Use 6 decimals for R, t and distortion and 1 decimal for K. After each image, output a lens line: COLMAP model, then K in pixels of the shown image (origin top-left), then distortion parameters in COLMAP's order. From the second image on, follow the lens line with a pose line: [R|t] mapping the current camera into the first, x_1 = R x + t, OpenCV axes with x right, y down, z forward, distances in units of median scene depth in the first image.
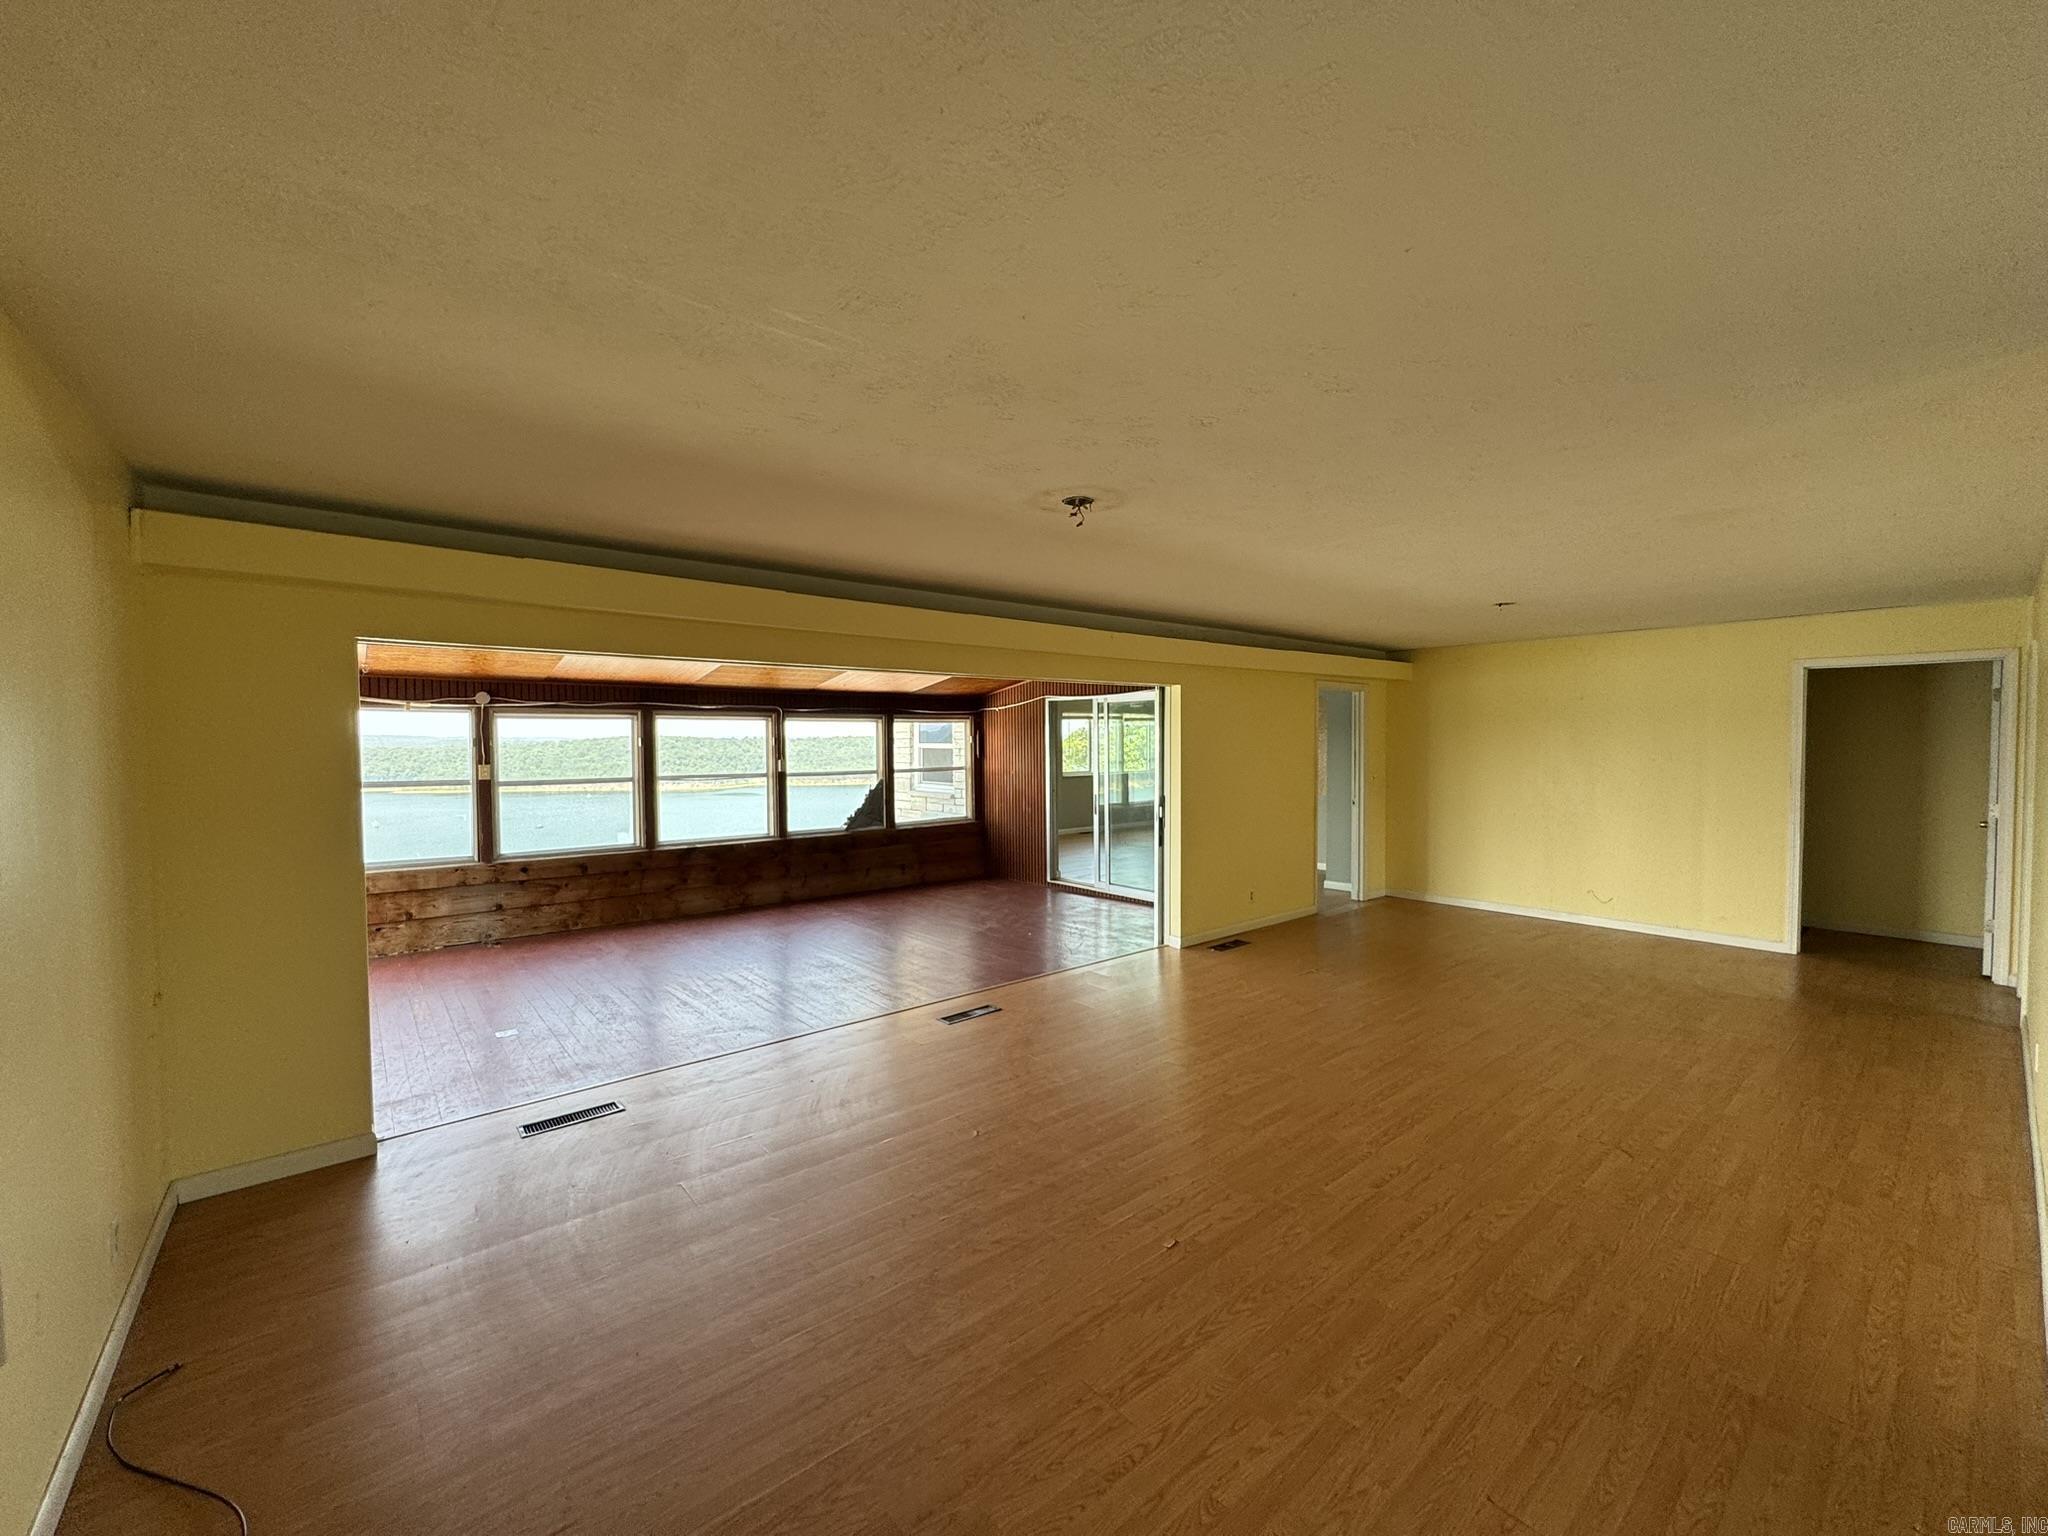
lens RADIAL K [[817.3, 0, 1021.3], [0, 817.3, 769.0], [0, 0, 1]] dist [0.001767, 0.000103]
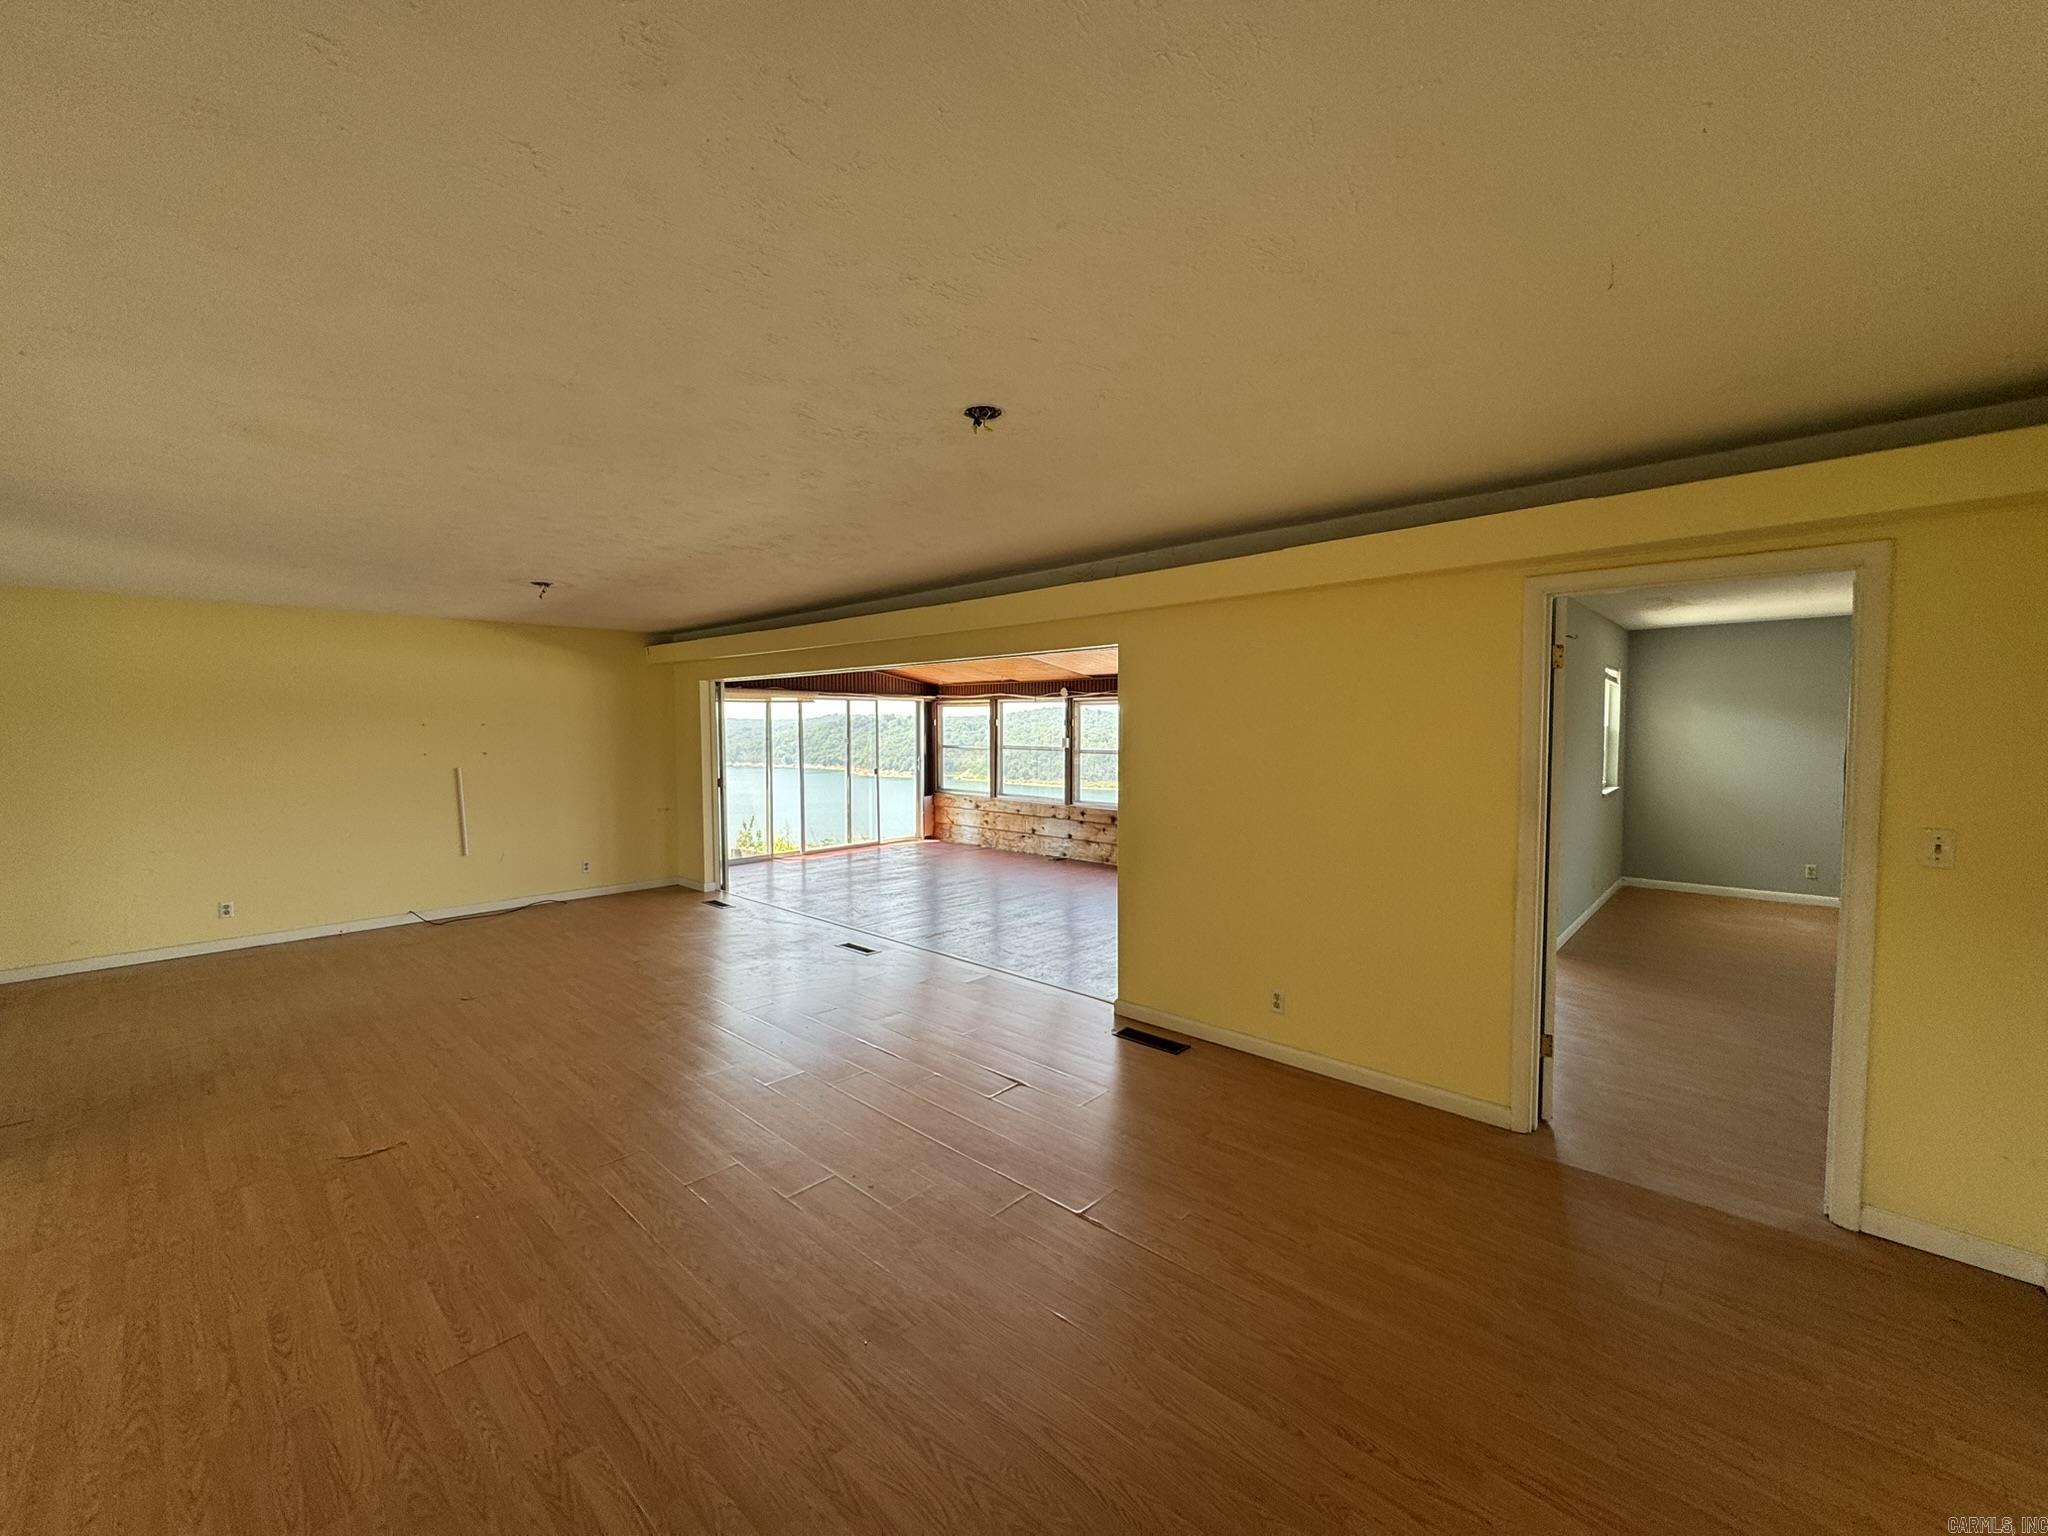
lens RADIAL K [[817.3, 0, 1016.8], [0, 817.3, 771.2], [0, 0, 1]] dist [0.001767, 0.000103]
pose [[0.124688, 0.062164, -0.990247, 0.824964], [-0.032918, 0.997745, 0.058490, -0.029093], [0.991650, 0.025304, 0.126454, 0.771251]]
